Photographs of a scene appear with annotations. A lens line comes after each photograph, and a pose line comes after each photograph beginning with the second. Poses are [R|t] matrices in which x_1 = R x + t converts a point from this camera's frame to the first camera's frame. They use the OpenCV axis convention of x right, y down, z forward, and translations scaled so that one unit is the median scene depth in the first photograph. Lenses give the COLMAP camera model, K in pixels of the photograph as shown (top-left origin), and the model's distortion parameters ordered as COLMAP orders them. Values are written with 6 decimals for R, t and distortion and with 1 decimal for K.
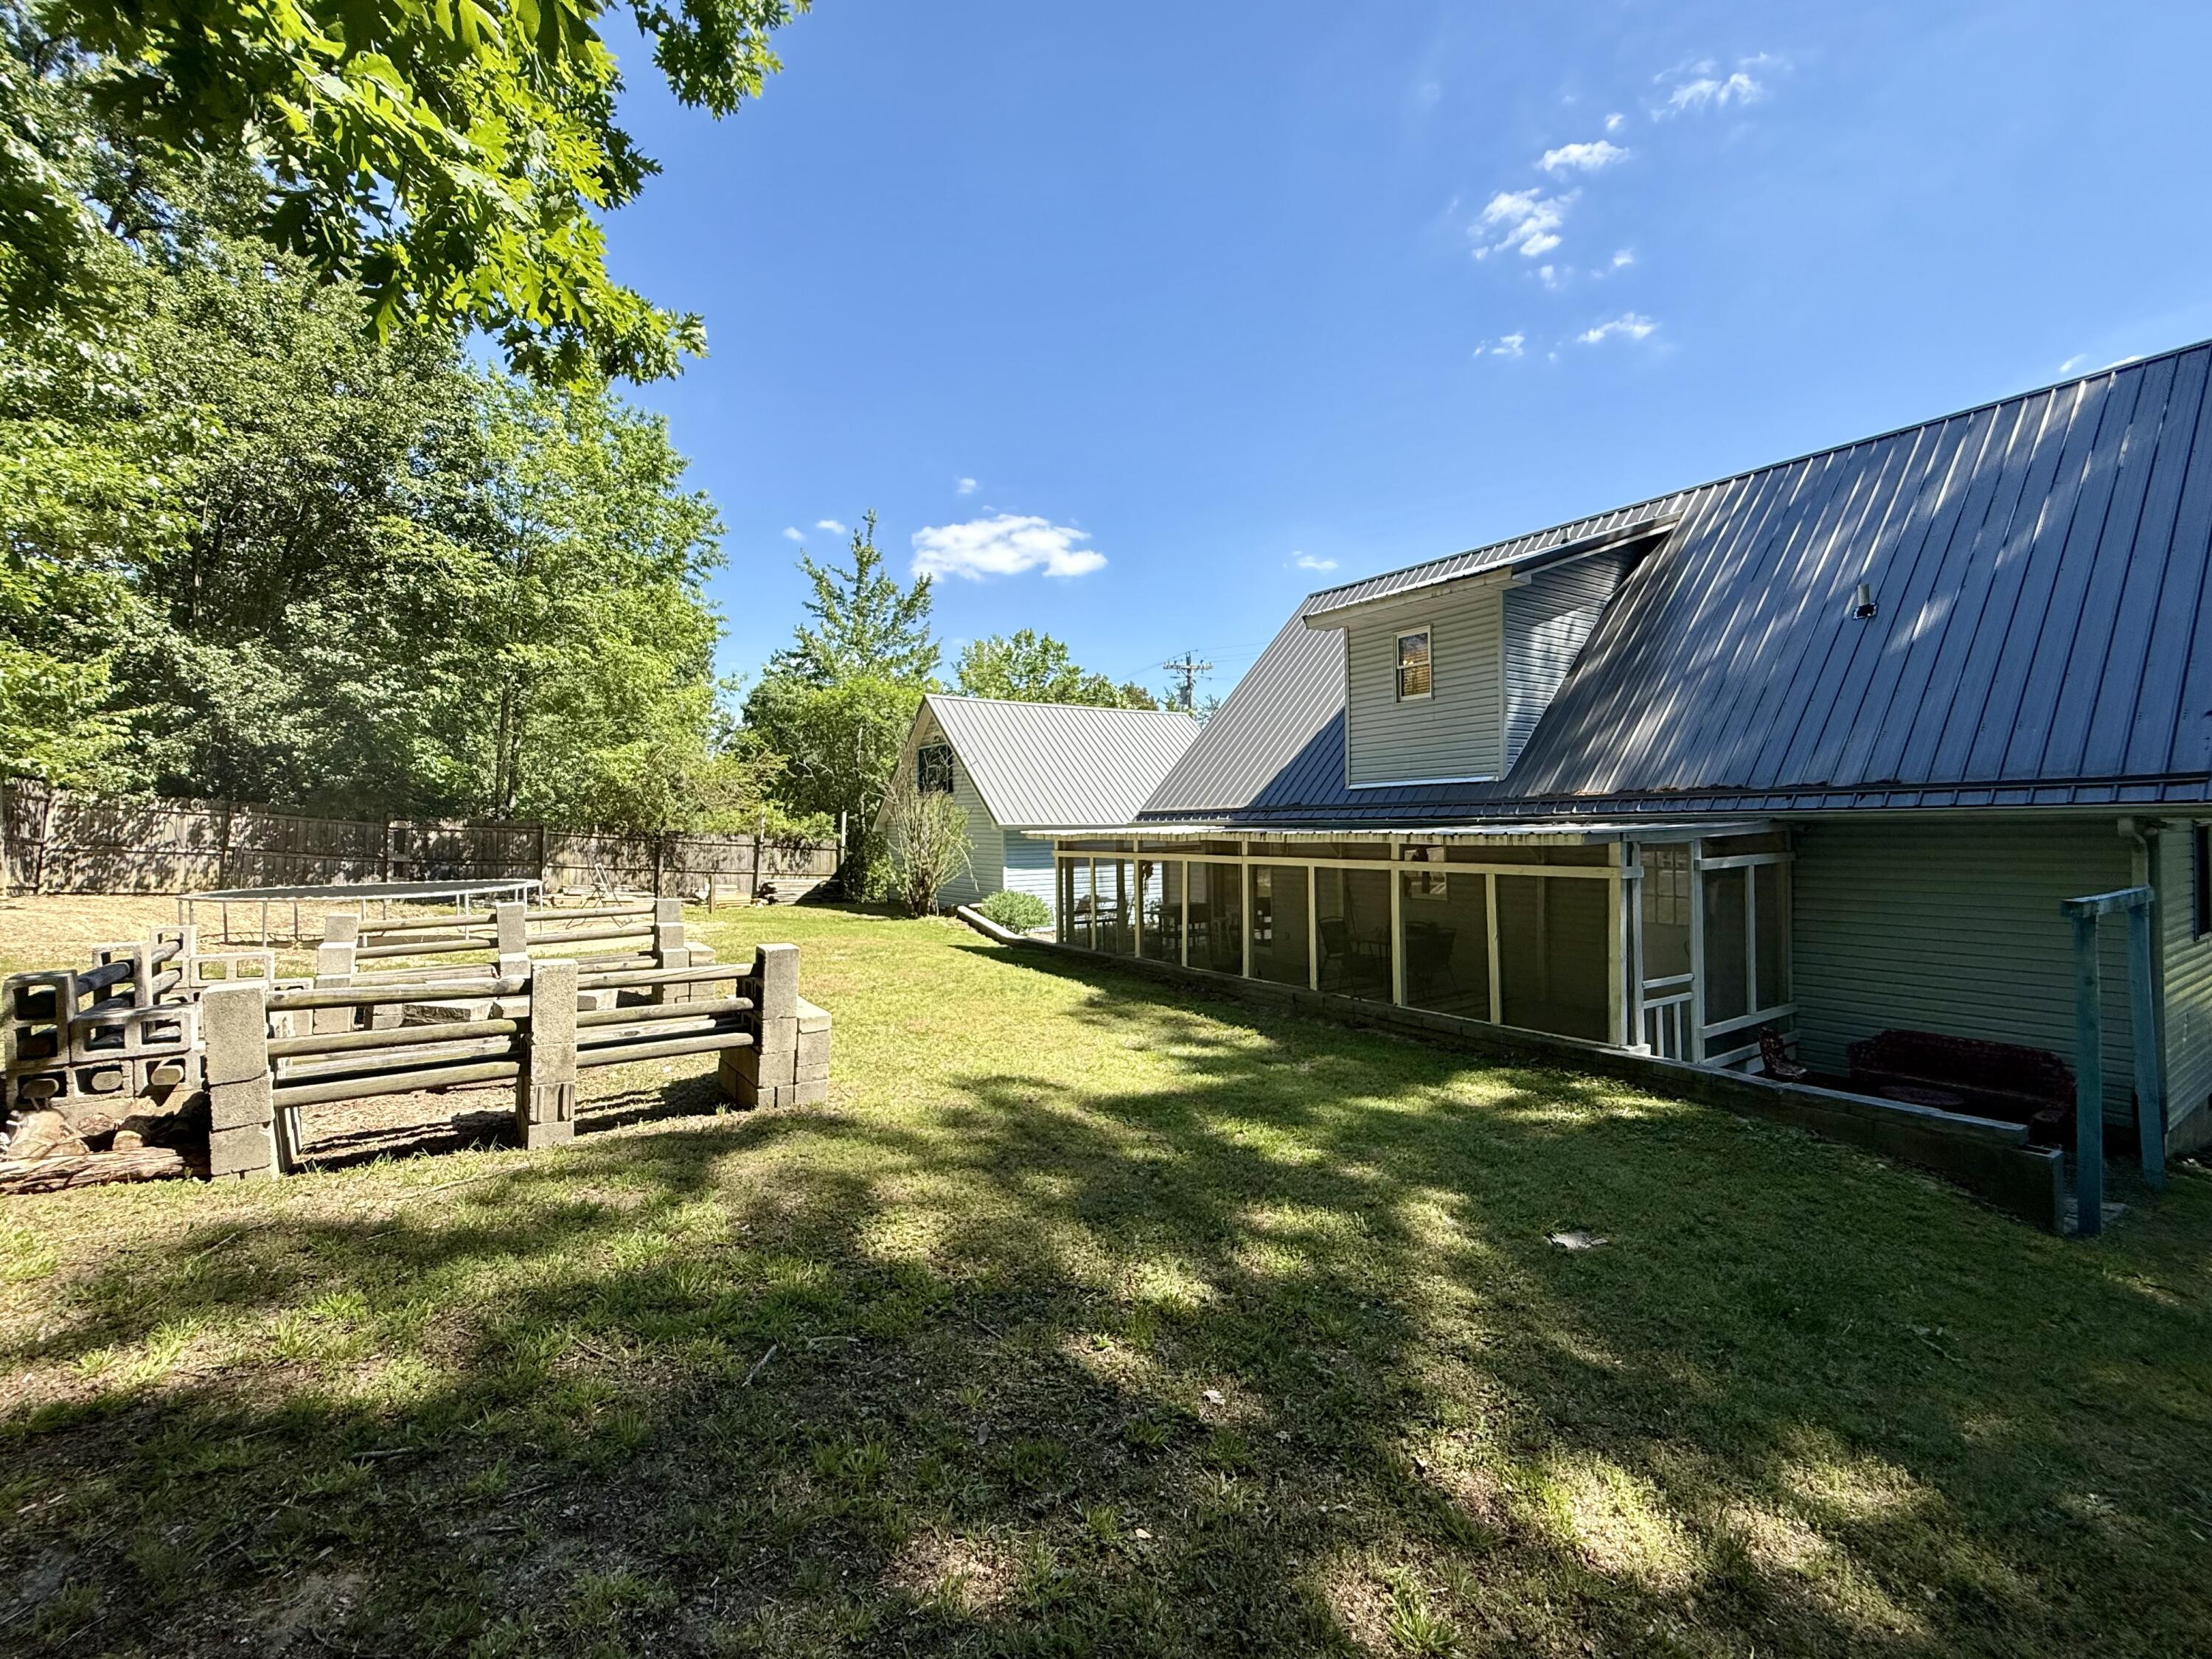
lens RADIAL K [[951.6, 0, 1107.5], [0, 951.6, 830.5], [0, 0, 1]] dist [-0.000581, 0.000934]
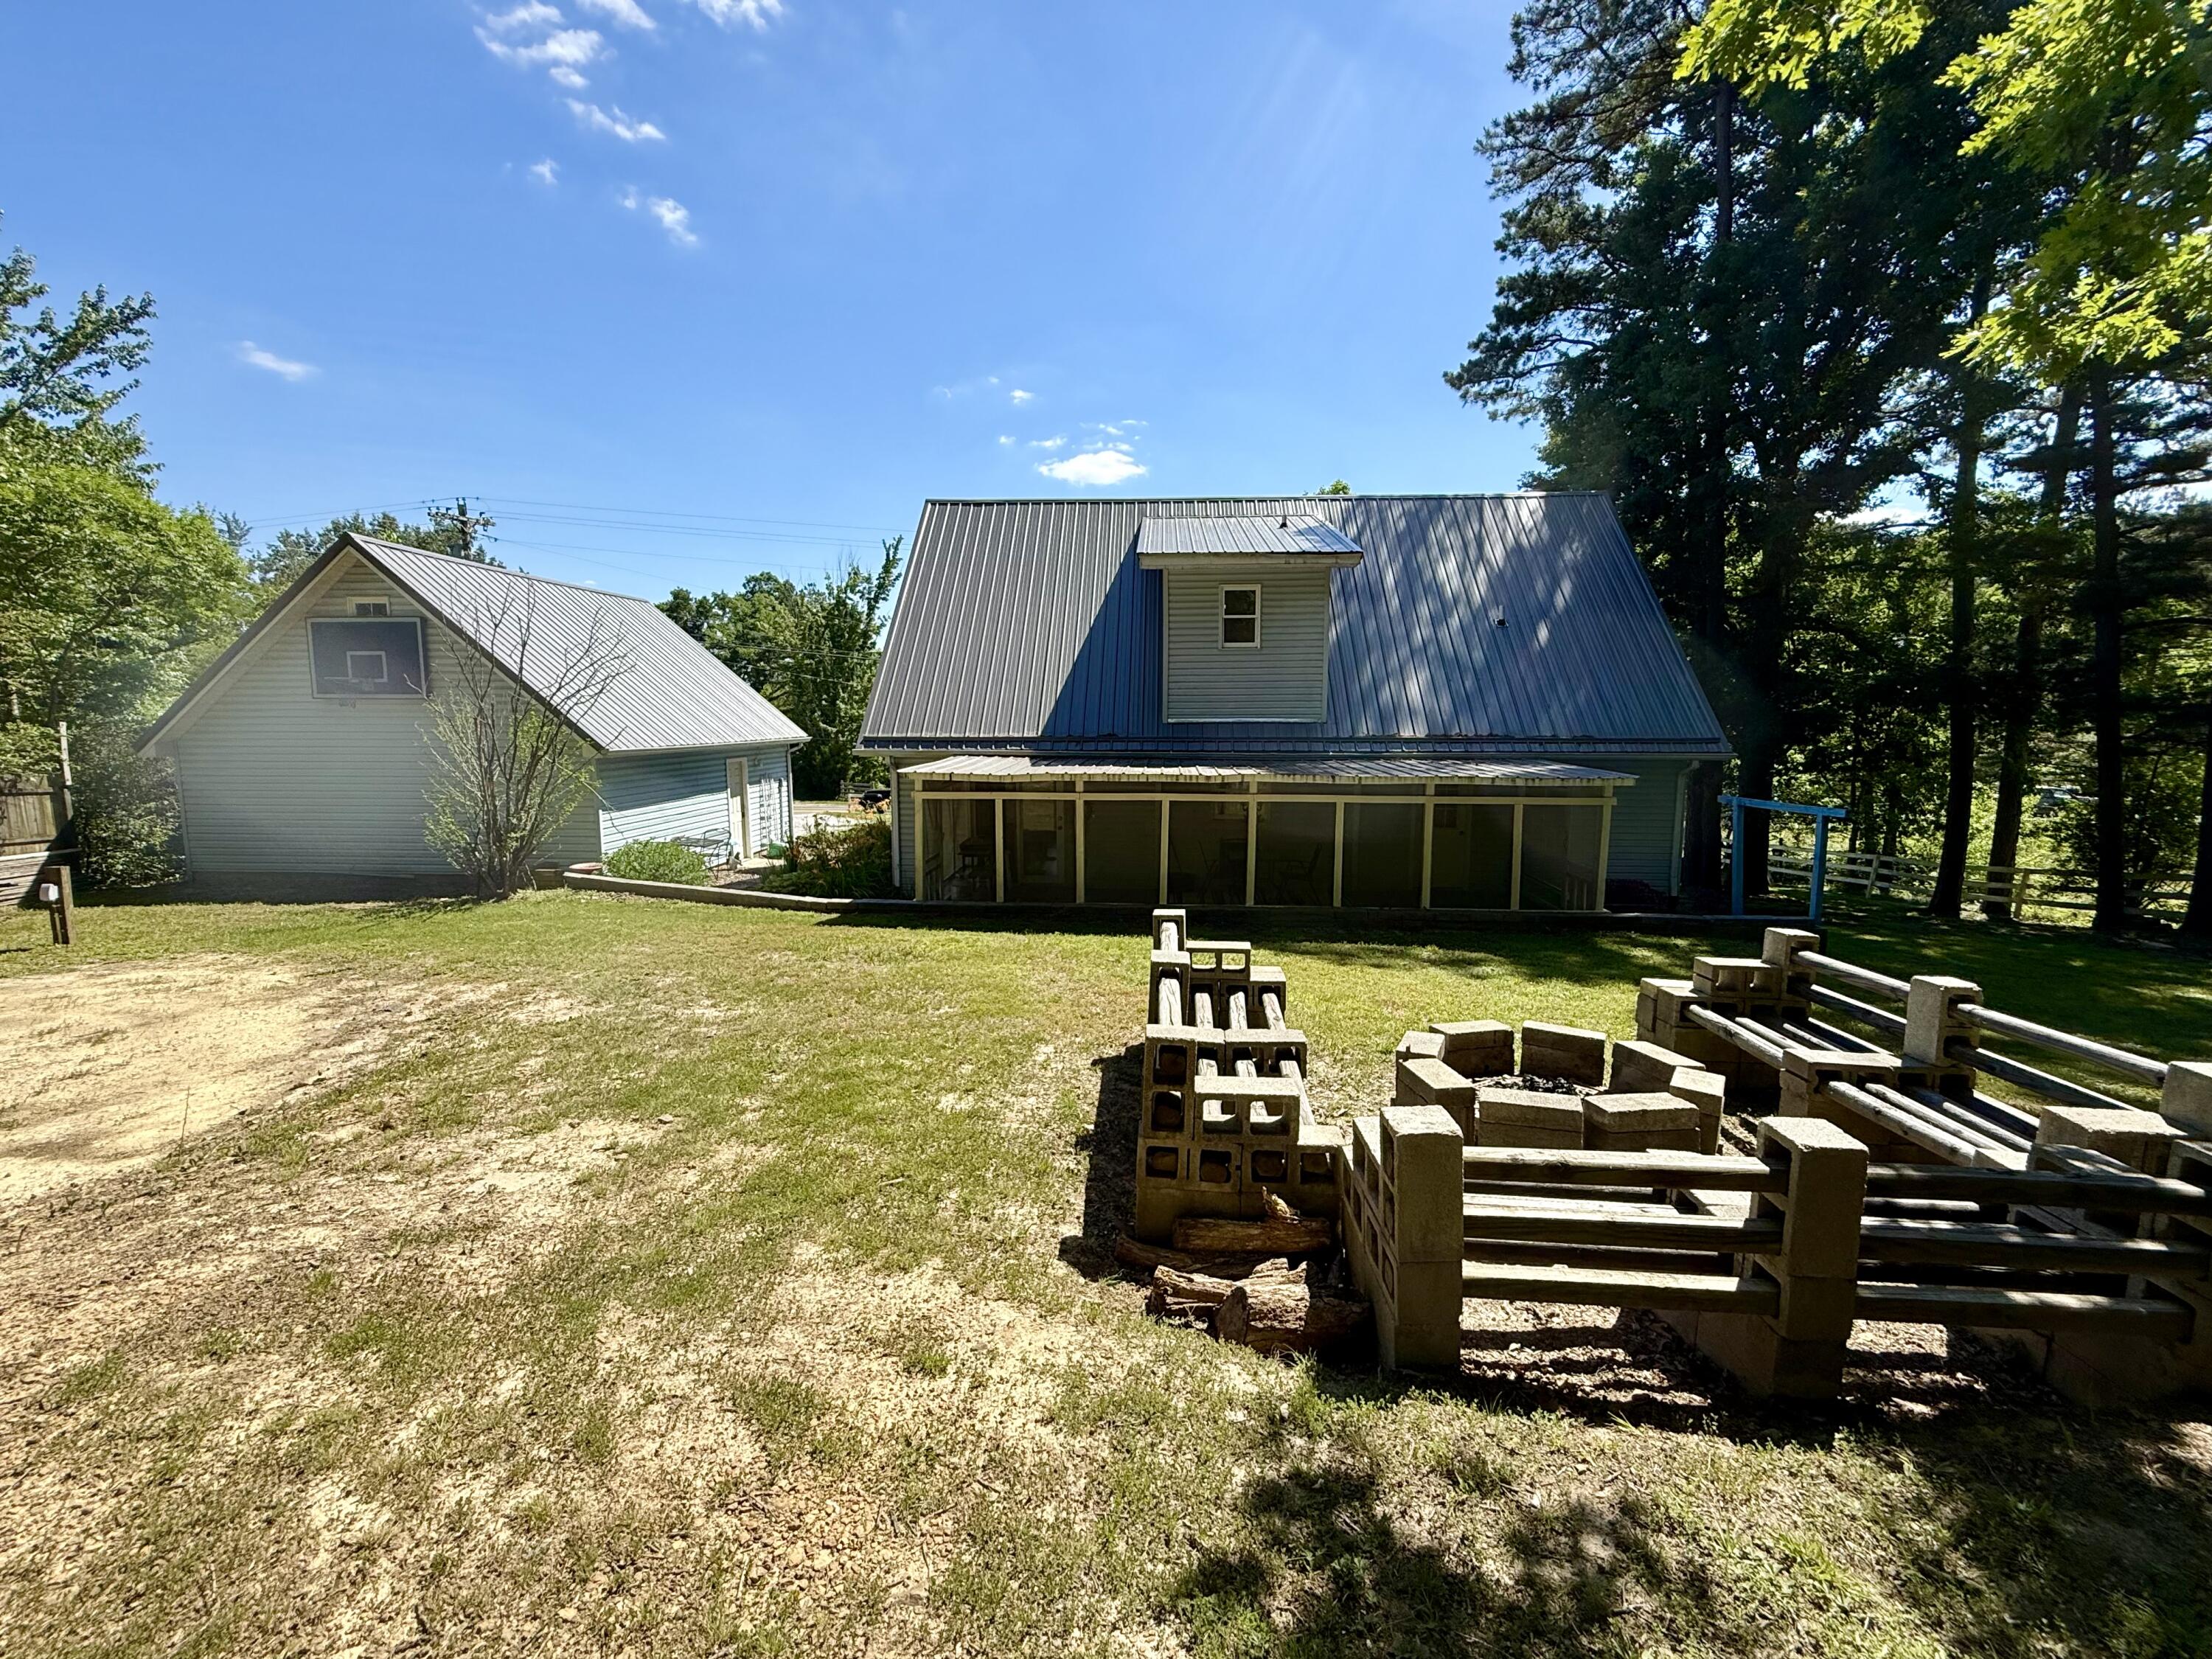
lens RADIAL K [[973.3, 0, 1100.8], [0, 973.3, 824.2], [0, 0, 1]] dist [-0.019809, -0.000121]
pose [[0.609797, -0.073393, 0.789152, -0.981762], [-0.007167, 0.995152, 0.098090, -0.053929], [-0.792525, -0.065471, 0.606315, 0.572409]]
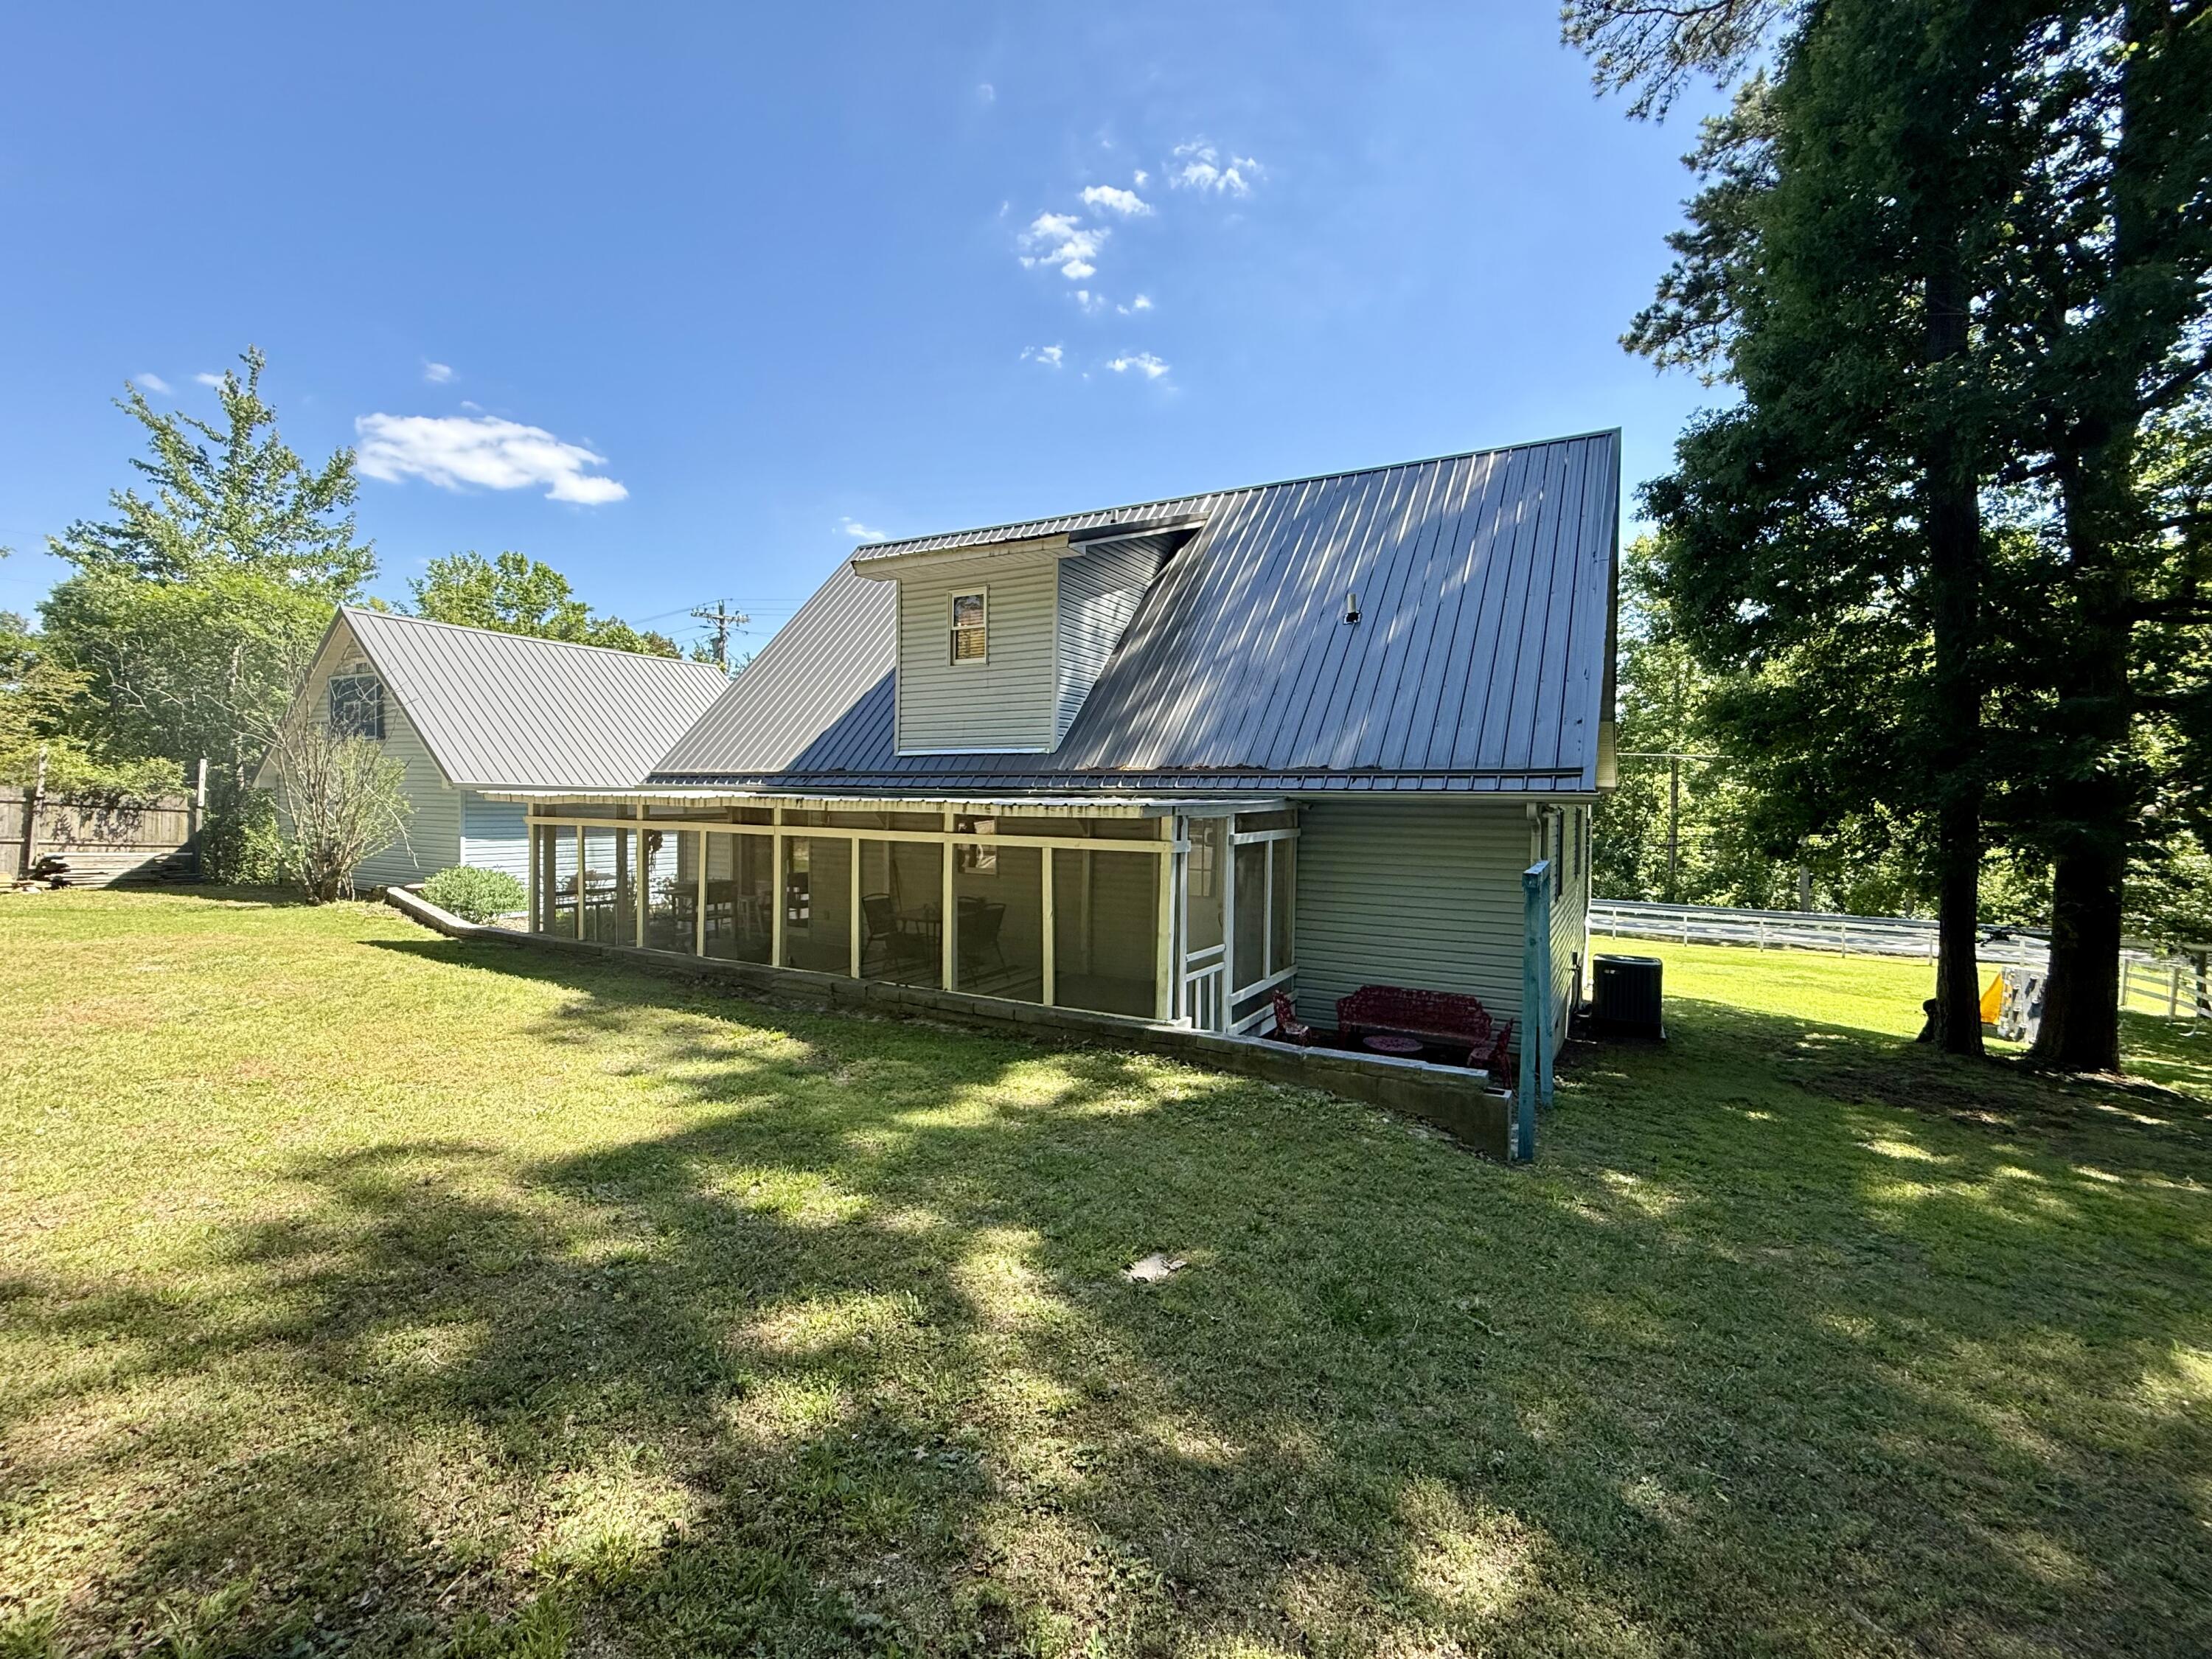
lens RADIAL K [[951.6, 0, 1105.2], [0, 951.6, 822.1], [0, 0, 1]] dist [-0.000581, 0.000934]
pose [[0.892120, 0.015070, 0.451548, 0.024777], [-0.023904, 0.999618, 0.013866, 0.005135], [-0.451166, -0.023165, 0.892139, 0.122248]]
